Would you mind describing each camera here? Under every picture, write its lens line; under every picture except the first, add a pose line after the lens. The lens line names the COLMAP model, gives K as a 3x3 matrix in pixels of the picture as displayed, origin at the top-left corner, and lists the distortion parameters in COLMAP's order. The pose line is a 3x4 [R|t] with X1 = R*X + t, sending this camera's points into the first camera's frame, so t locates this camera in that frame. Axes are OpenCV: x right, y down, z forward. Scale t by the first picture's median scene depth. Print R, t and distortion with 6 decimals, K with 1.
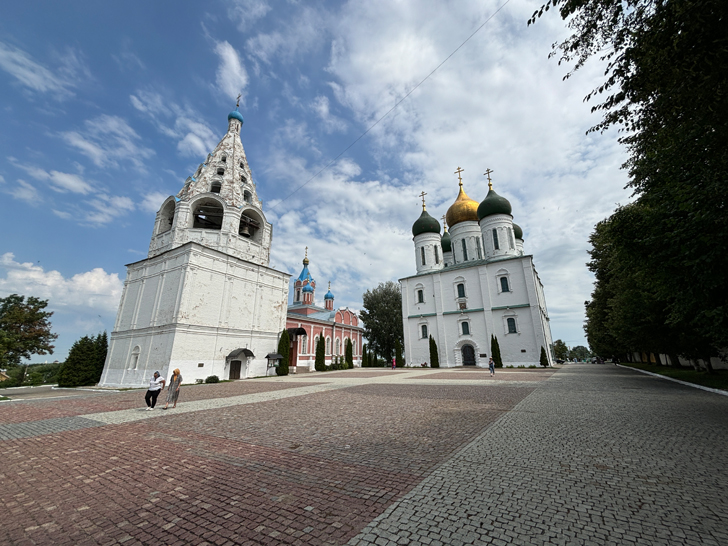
lens RADIAL K [[300.2, 0, 363.3], [0, 300.2, 272.6], [0, 0, 1]] dist [-0.002448, 0.000301]
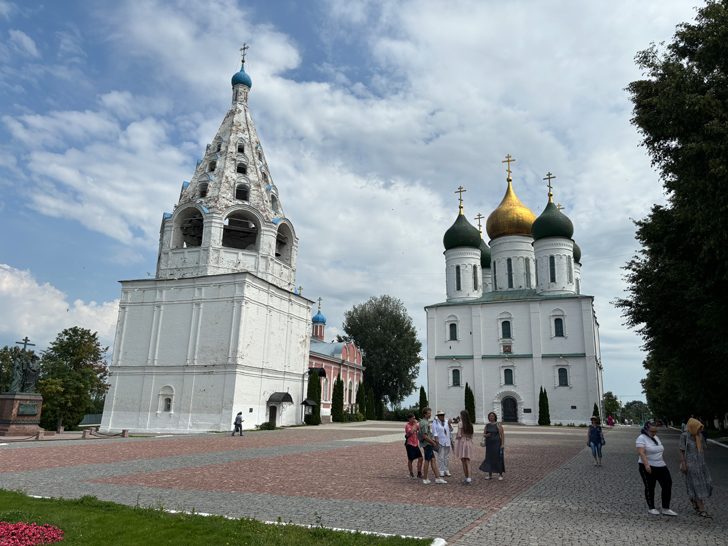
lens RADIAL K [[566.9, 0, 358.3], [0, 566.9, 270.7], [0, 0, 1]] dist [0.012121, 0.018934]
pose [[0.984957, 0.075105, 0.155627, -0.292701], [-0.081431, 0.996076, 0.034676, -0.110204], [-0.152412, -0.046827, 0.987207, -0.405793]]
